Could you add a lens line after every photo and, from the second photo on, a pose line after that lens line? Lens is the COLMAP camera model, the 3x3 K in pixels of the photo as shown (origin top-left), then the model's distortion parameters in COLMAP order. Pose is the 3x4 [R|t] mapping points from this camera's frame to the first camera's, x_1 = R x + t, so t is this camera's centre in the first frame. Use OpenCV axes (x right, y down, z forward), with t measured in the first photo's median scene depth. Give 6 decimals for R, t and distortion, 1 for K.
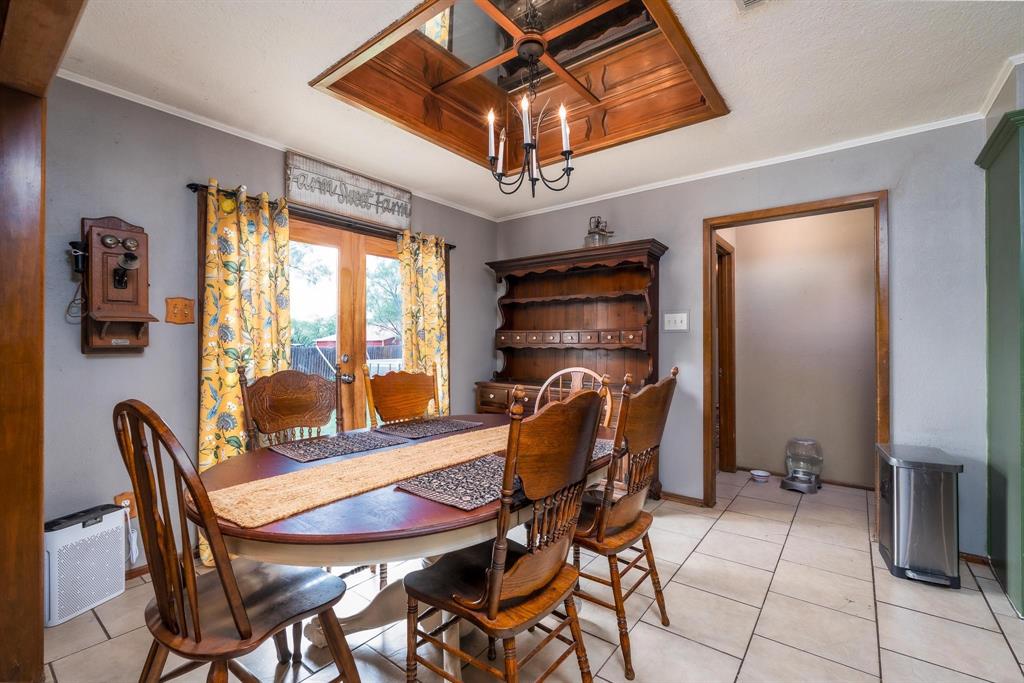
lens RADIAL K [[452.0, 0, 503.9], [0, 452.0, 346.4], [0, 0, 1]] dist [-0.004554, 0.001074]
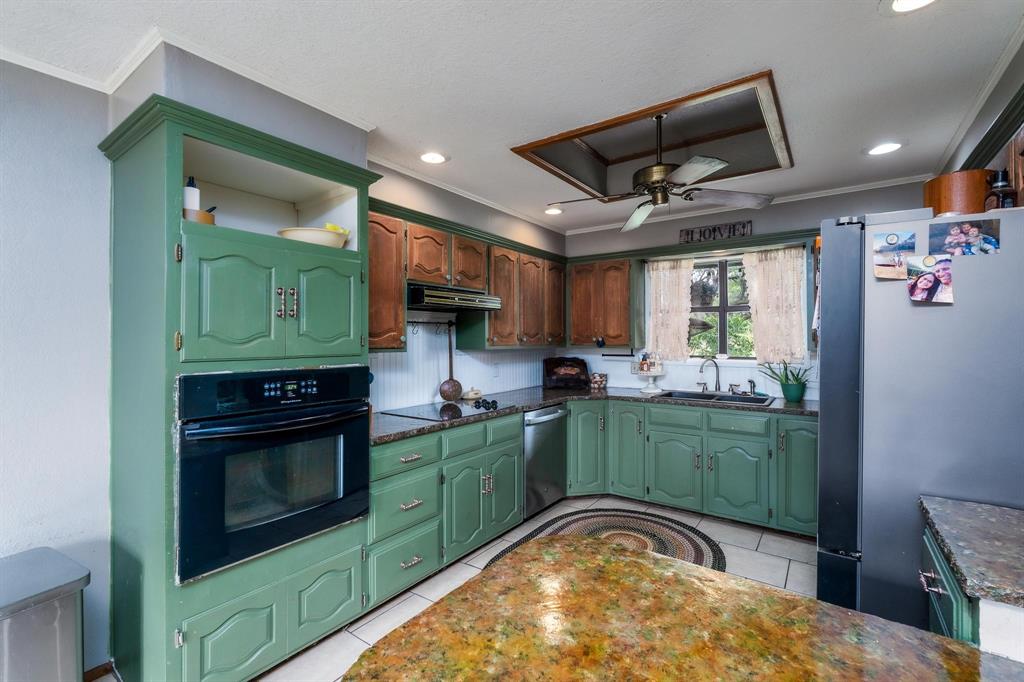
lens RADIAL K [[452.0, 0, 511.3], [0, 452.0, 336.1], [0, 0, 1]] dist [-0.004554, 0.001074]
pose [[-0.046396, 0.007148, 0.998898, 0.192739], [0.004707, 0.999965, -0.006937, -0.059911], [-0.998912, 0.004380, -0.046428, 0.251101]]
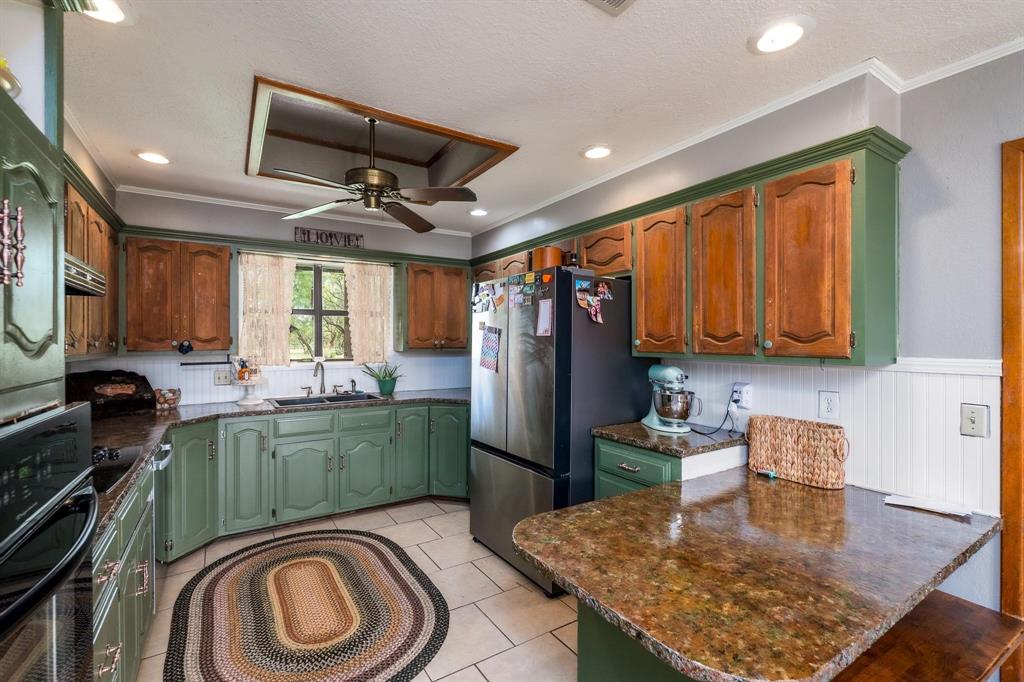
lens RADIAL K [[452.0, 0, 505.1], [0, 452.0, 342.6], [0, 0, 1]] dist [-0.004554, 0.001074]
pose [[-0.942574, 0.001808, 0.333993, 0.500509], [0.004793, 0.999956, 0.008116, -0.064868], [-0.333964, 0.009251, -0.942541, 0.643572]]
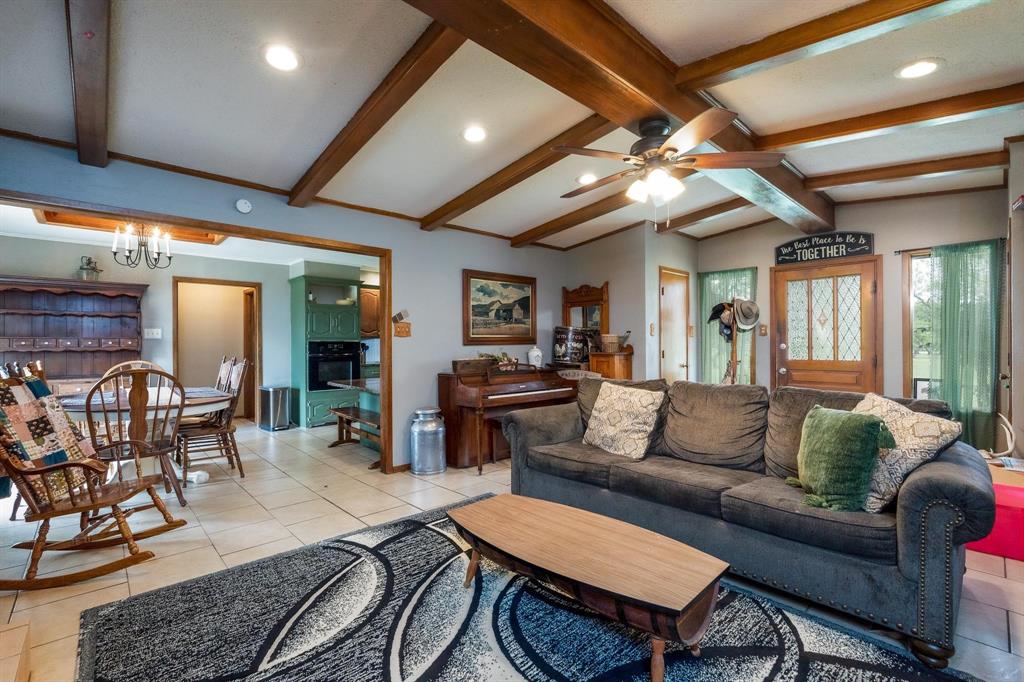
lens RADIAL K [[452.0, 0, 506.0], [0, 452.0, 339.5], [0, 0, 1]] dist [-0.004554, 0.001074]
pose [[0.165575, 0.006340, 0.986177, -1.064944], [0.009505, 0.999923, -0.008024, -0.007876], [-0.986151, 0.010703, 0.165502, -0.565725]]
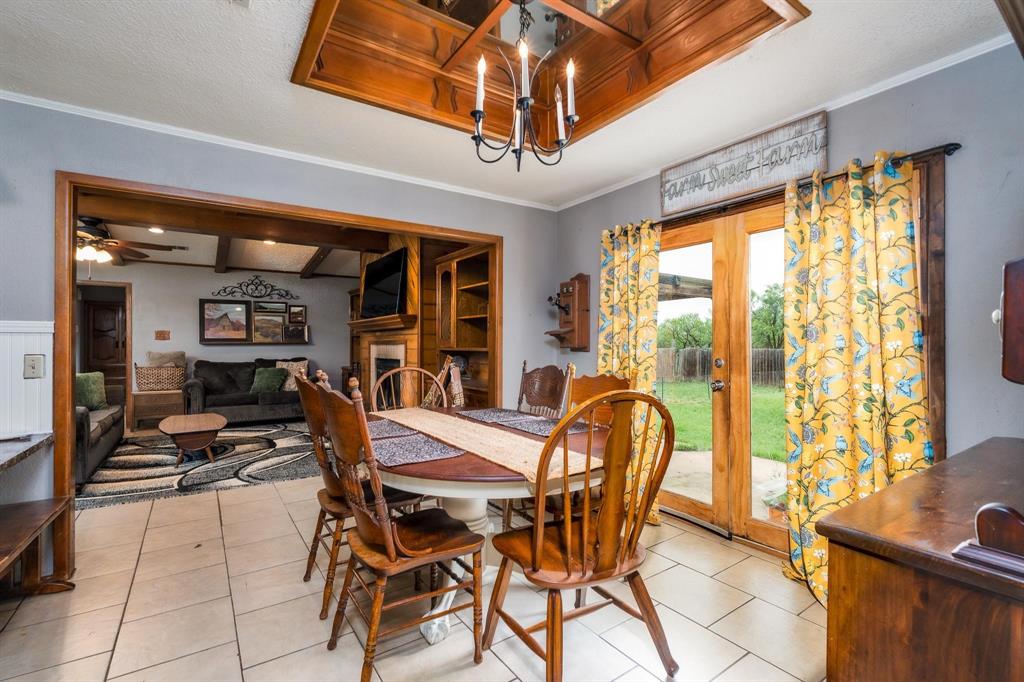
lens RADIAL K [[452.0, 0, 508.1], [0, 452.0, 343.3], [0, 0, 1]] dist [-0.004554, 0.001074]
pose [[-0.299811, -0.003019, -0.953994, 0.585170], [-0.003024, 0.999993, -0.002215, -0.008428], [0.953994, 0.002221, -0.299818, 0.833089]]
